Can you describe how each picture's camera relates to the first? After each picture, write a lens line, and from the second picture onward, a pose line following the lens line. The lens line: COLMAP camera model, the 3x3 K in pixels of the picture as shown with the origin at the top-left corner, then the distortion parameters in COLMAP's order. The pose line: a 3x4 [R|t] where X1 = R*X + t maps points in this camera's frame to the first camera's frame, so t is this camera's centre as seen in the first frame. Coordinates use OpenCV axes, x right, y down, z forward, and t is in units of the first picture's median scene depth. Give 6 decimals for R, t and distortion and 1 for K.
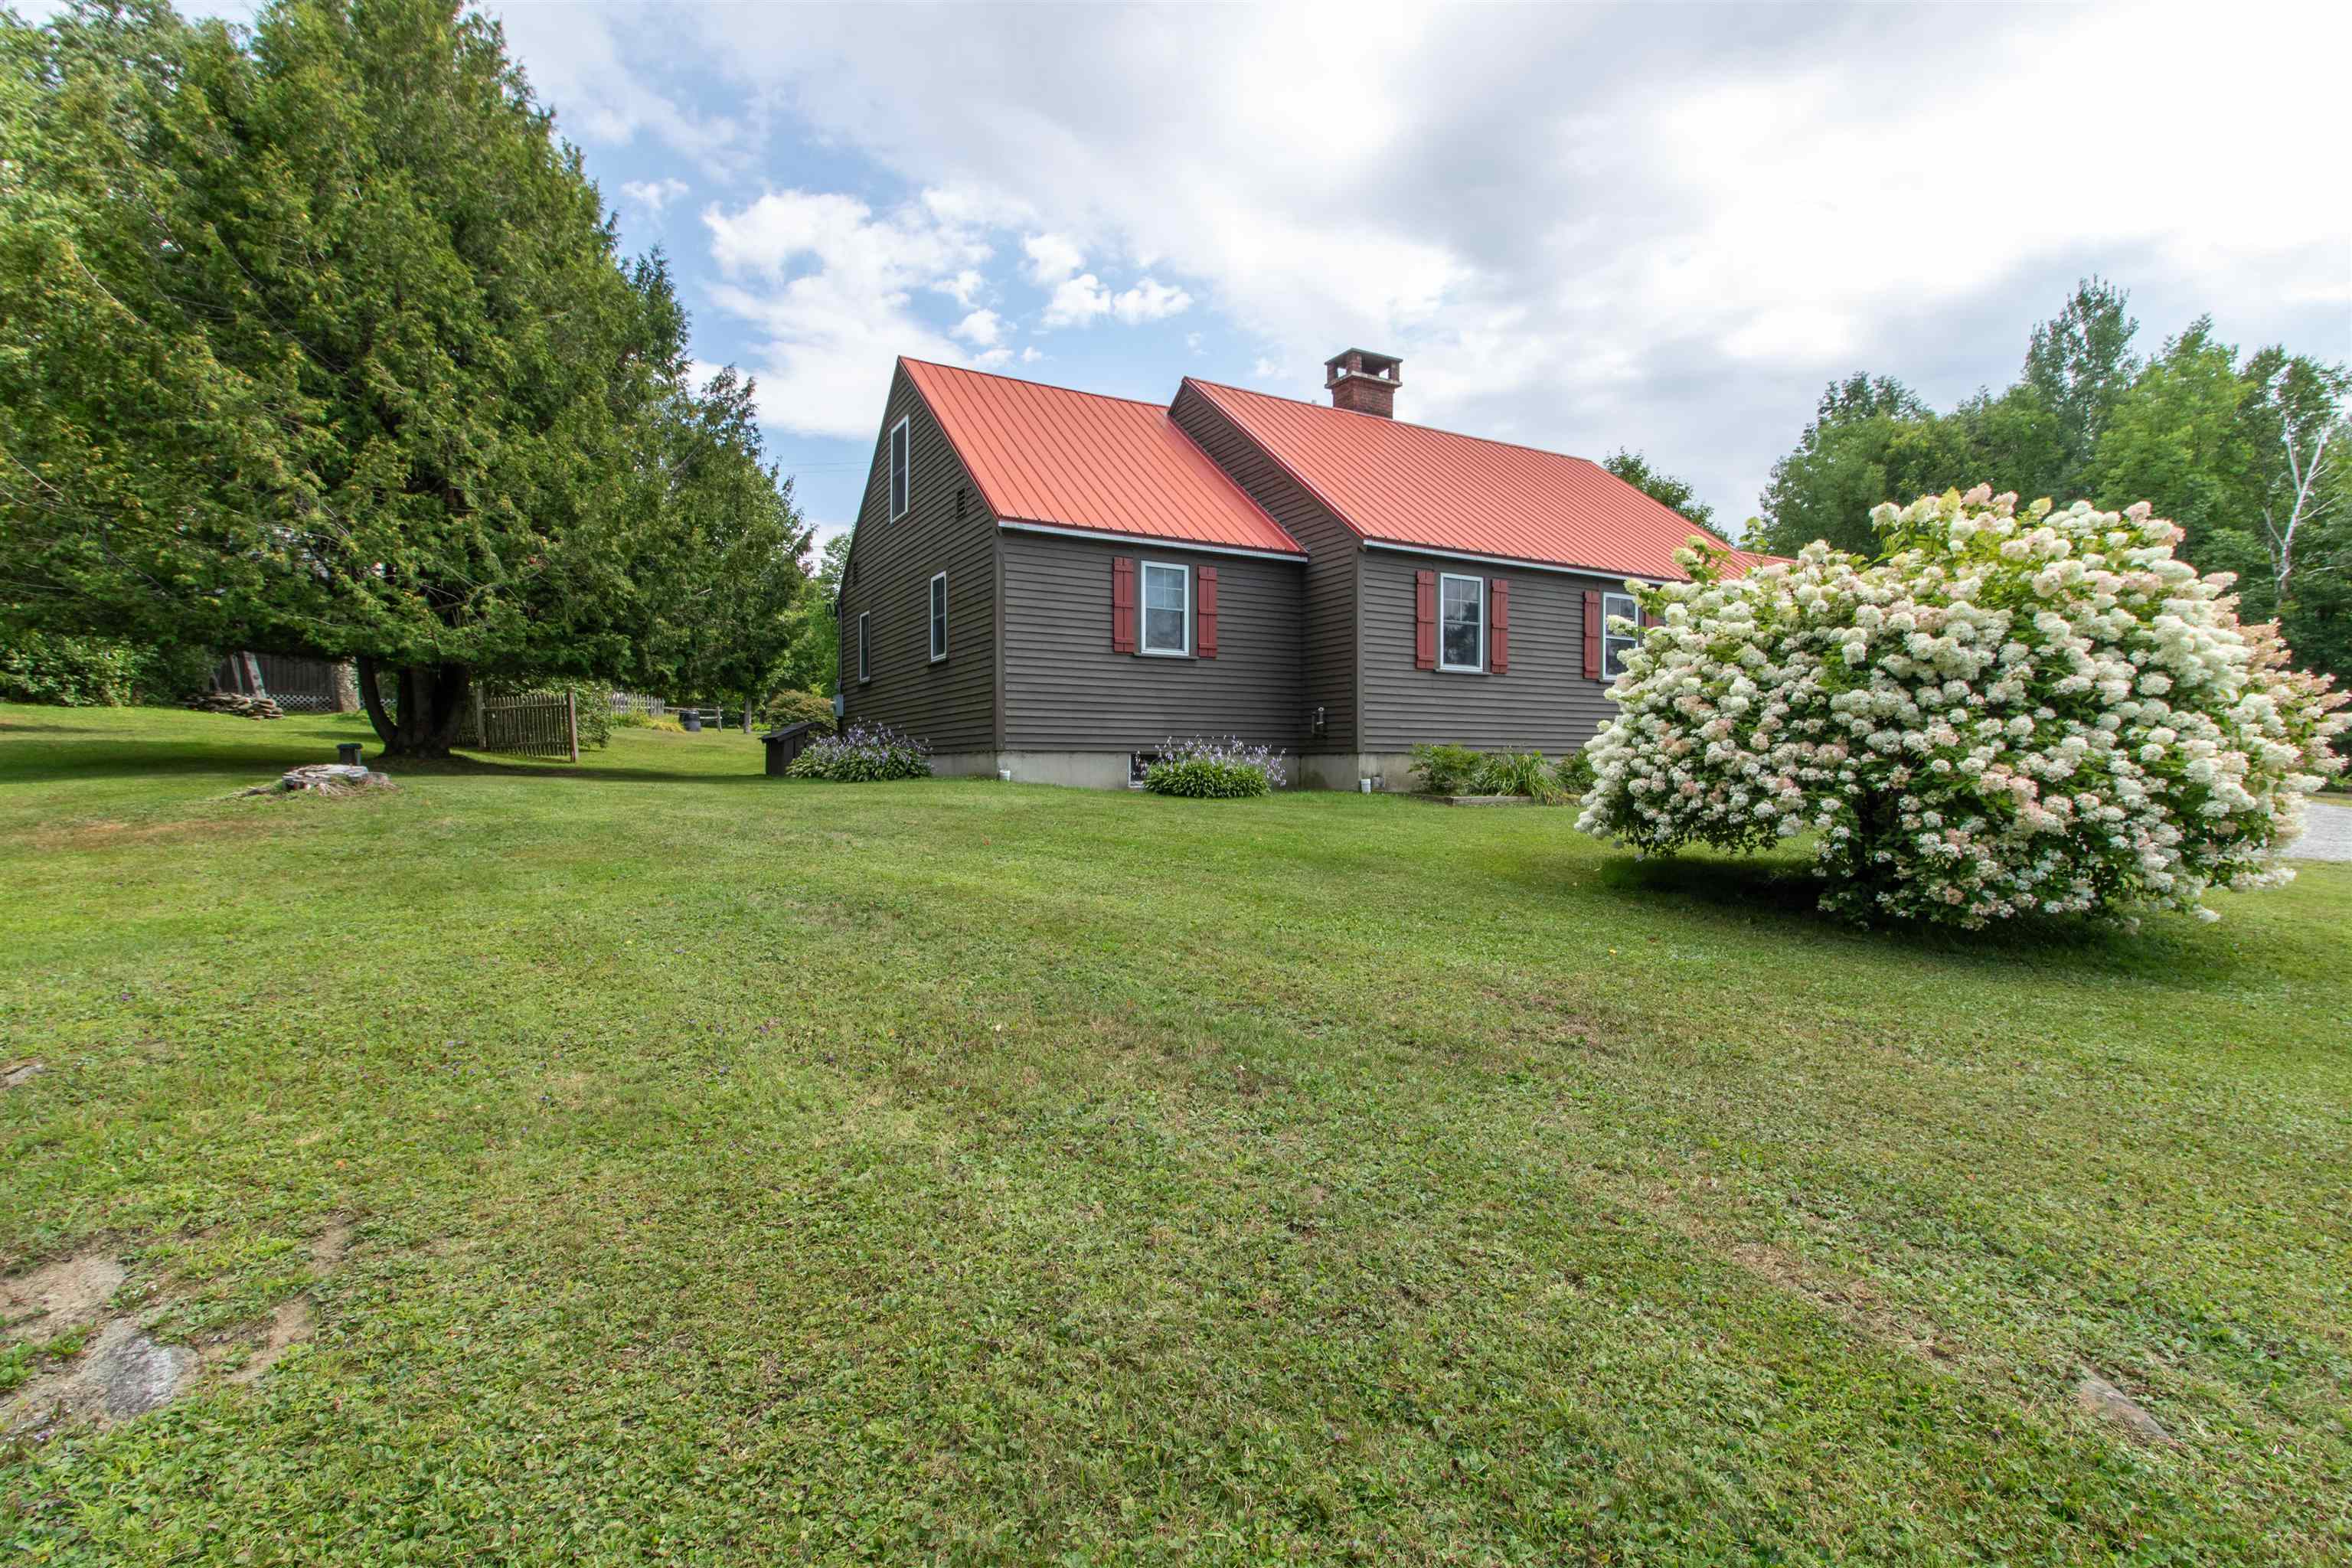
lens RADIAL K [[1084.2, 0, 1164.9], [0, 1084.2, 773.4], [0, 0, 1]] dist [-0.002337, -0.001248]
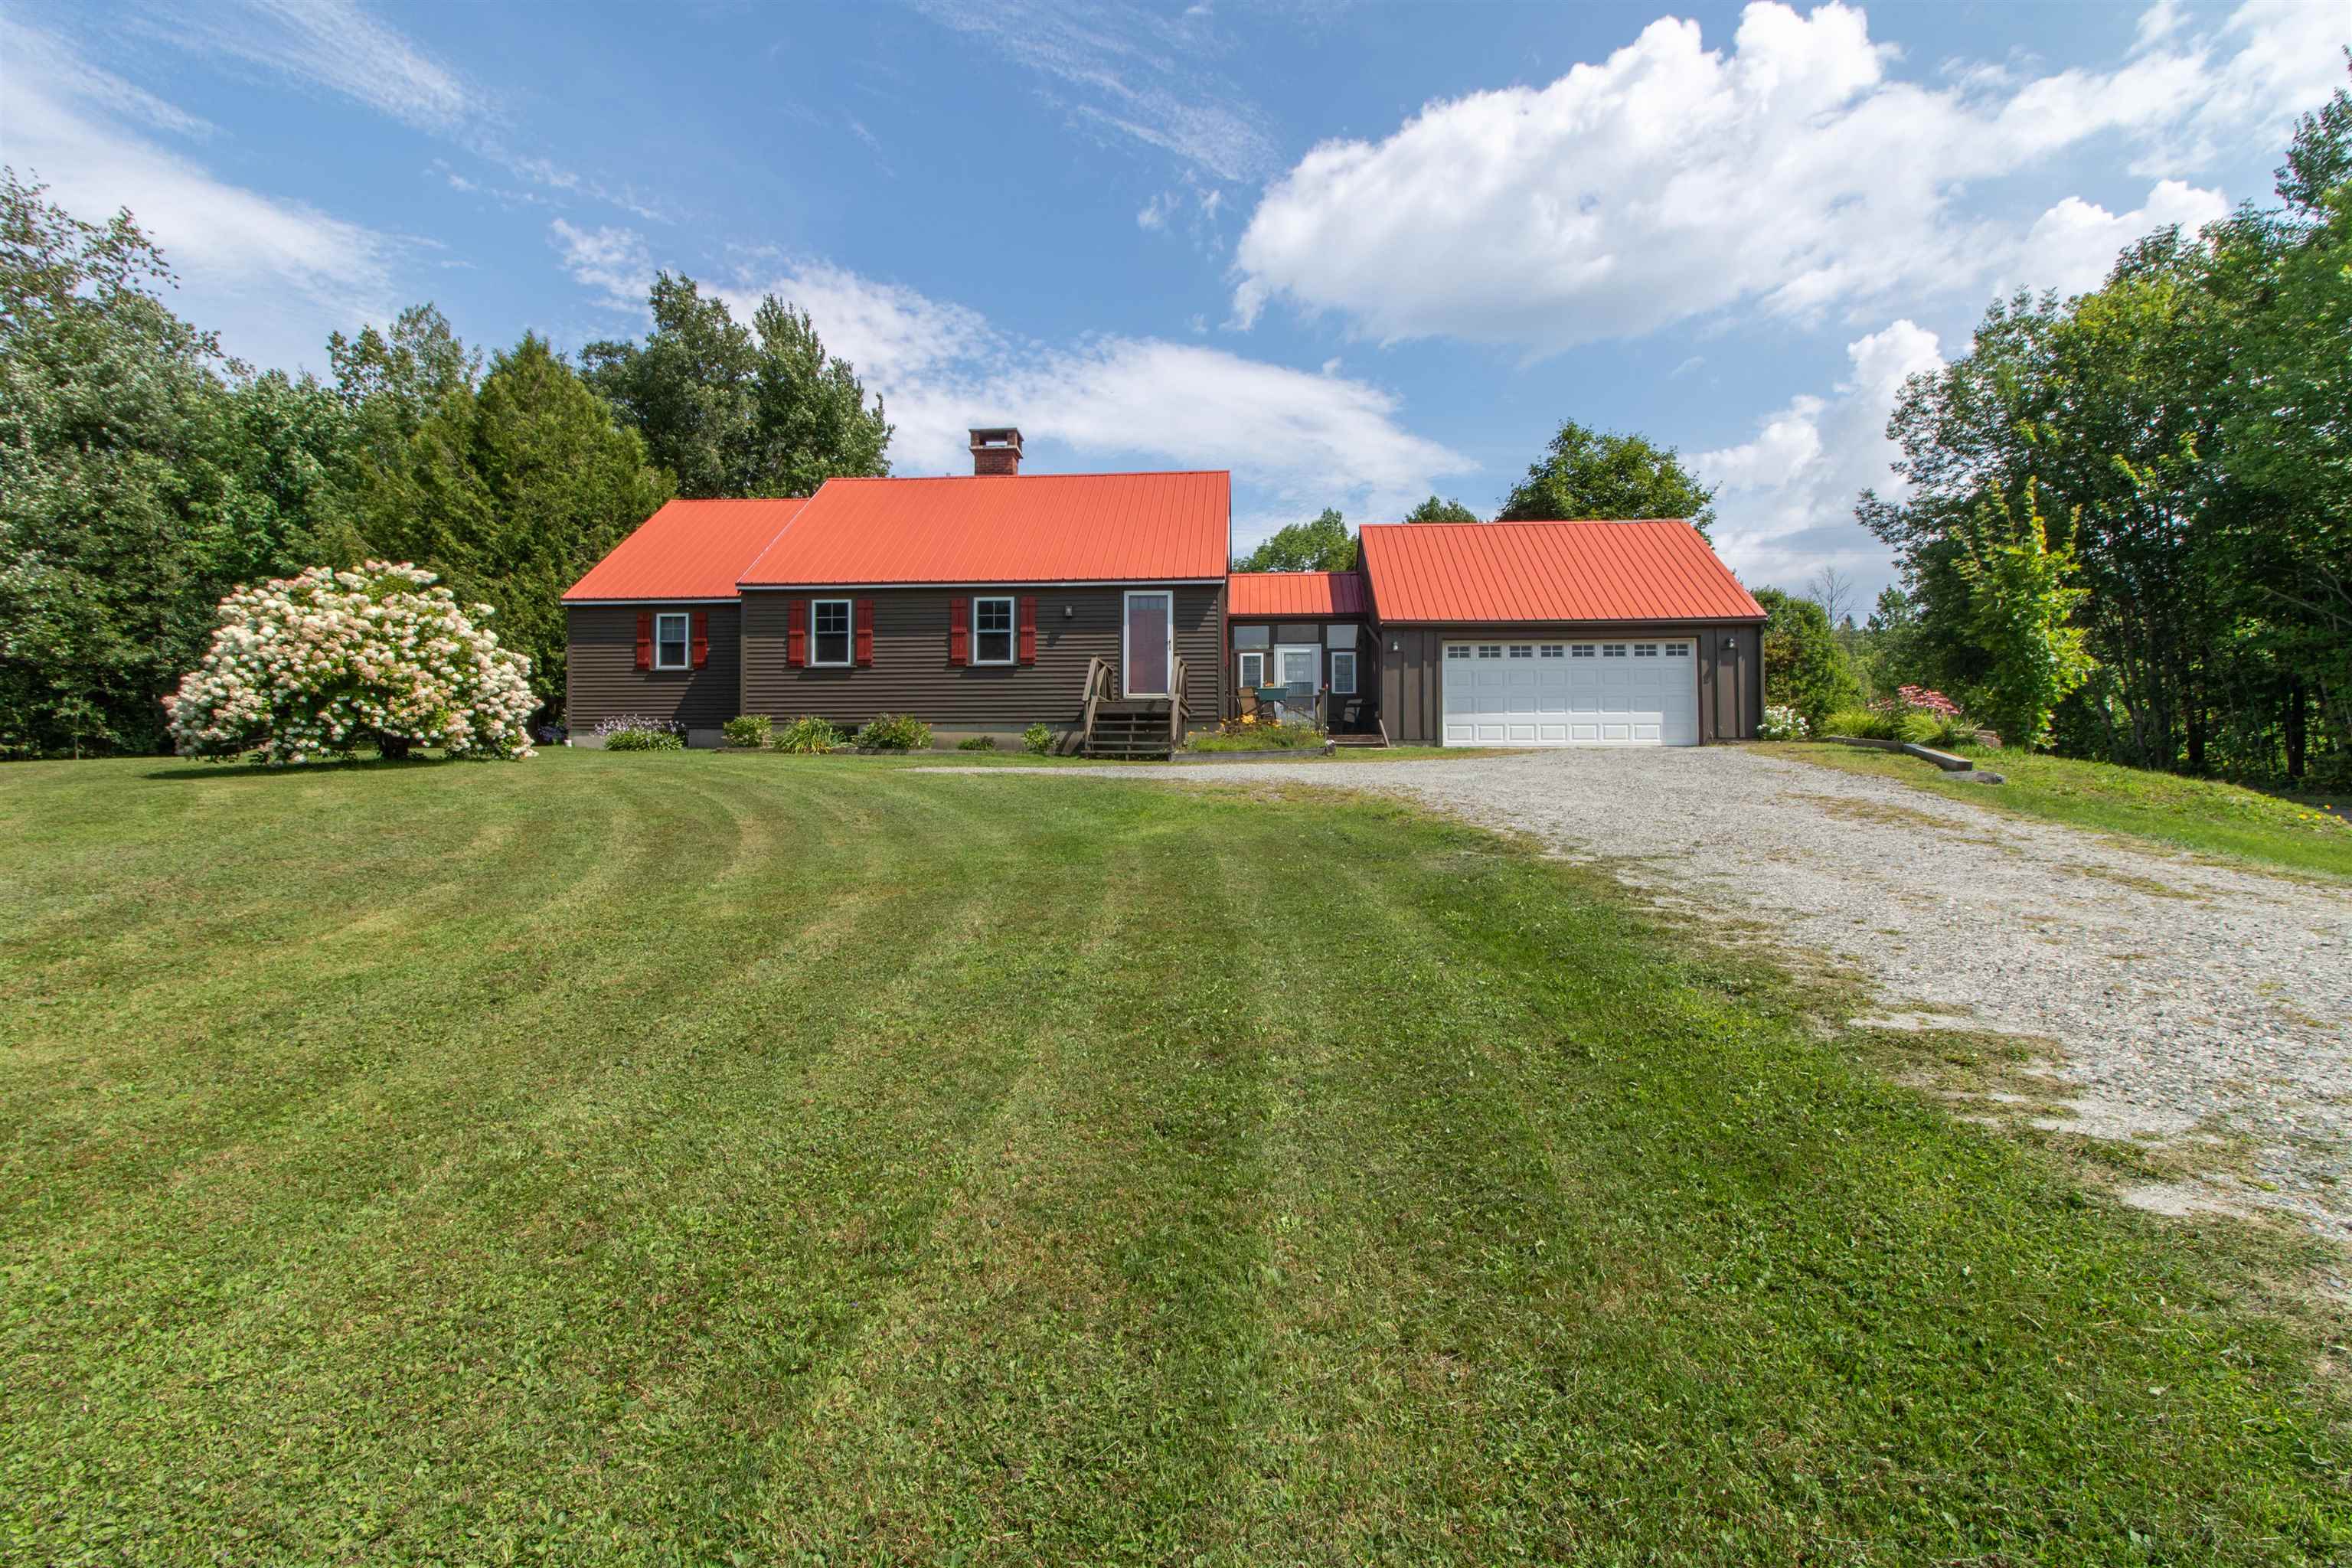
lens RADIAL K [[1084.2, 0, 1164.9], [0, 1084.2, 773.4], [0, 0, 1]] dist [-0.002337, -0.001248]
pose [[0.822854, -0.001996, -0.568250, 1.396092], [-0.010305, 0.999777, -0.018433, 0.070912], [0.568160, 0.021023, 0.822650, 0.043973]]
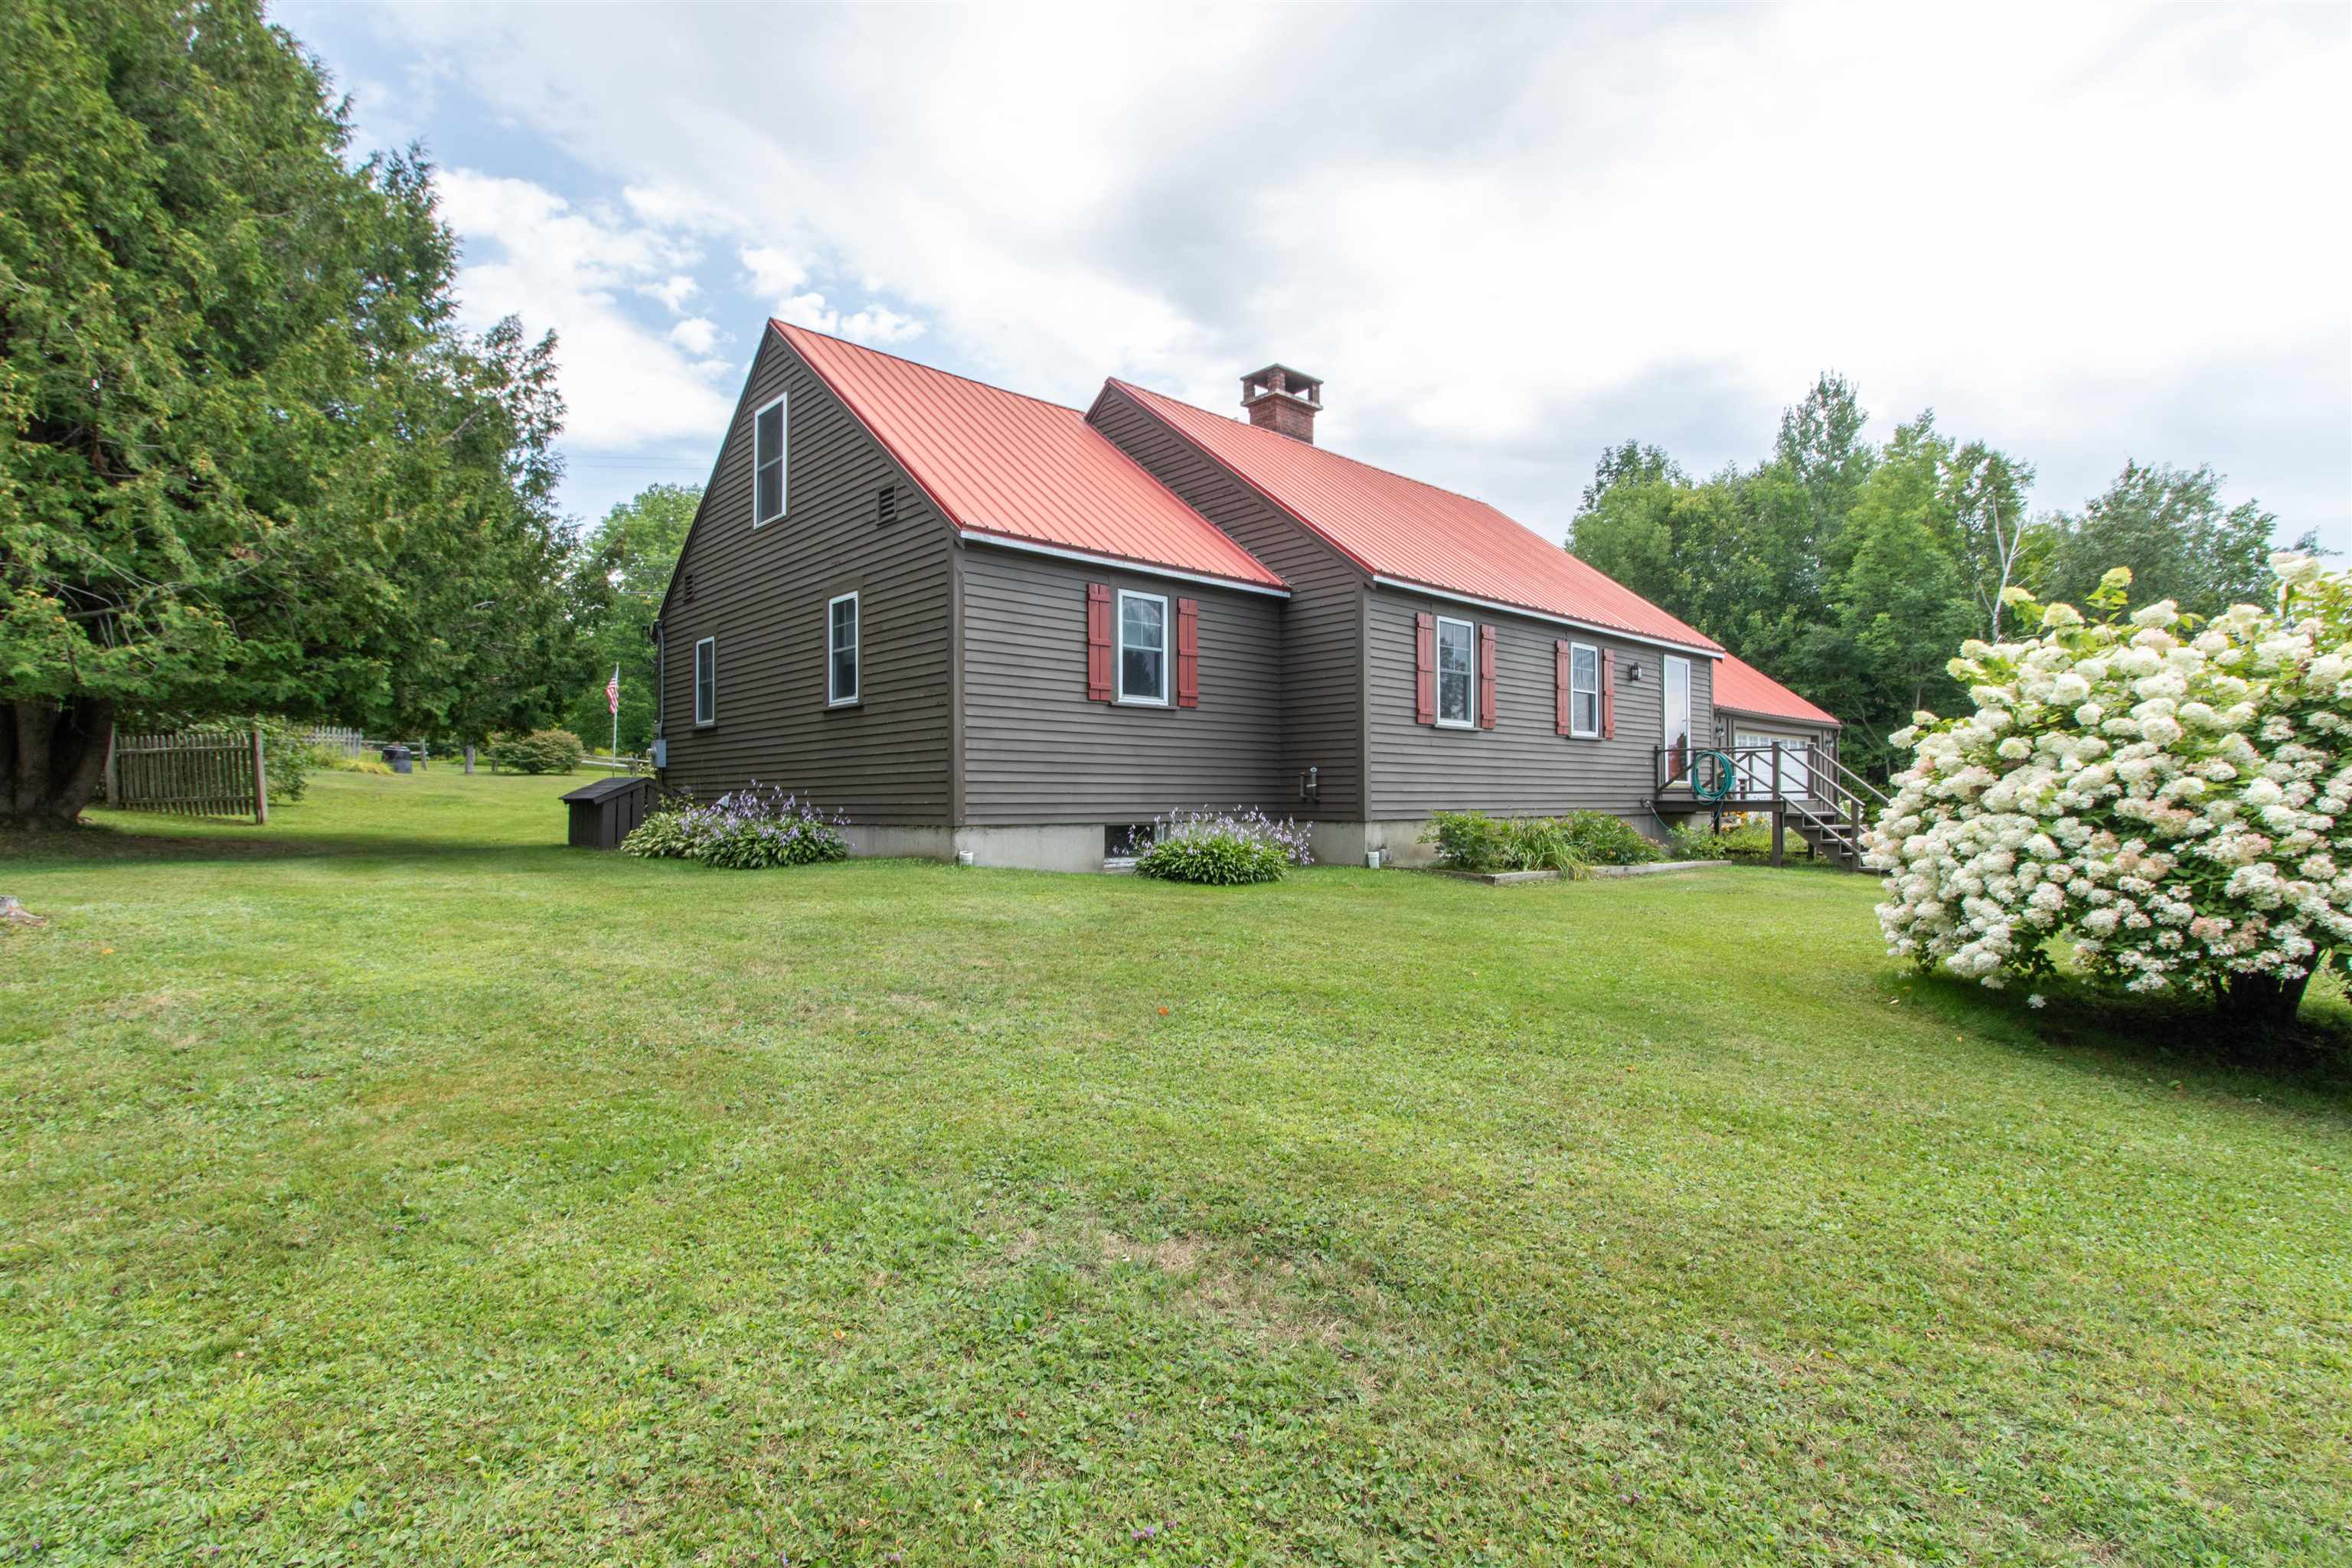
lens RADIAL K [[1077.9, 0, 1157.2], [0, 1077.9, 782.8], [0, 0, 1]] dist [-0.001145, -0.003560]
pose [[0.972755, -0.000242, 0.231835, -0.163104], [0.004566, 0.999825, -0.018114, -0.031667], [-0.231790, 0.018679, 0.972586, 0.186542]]
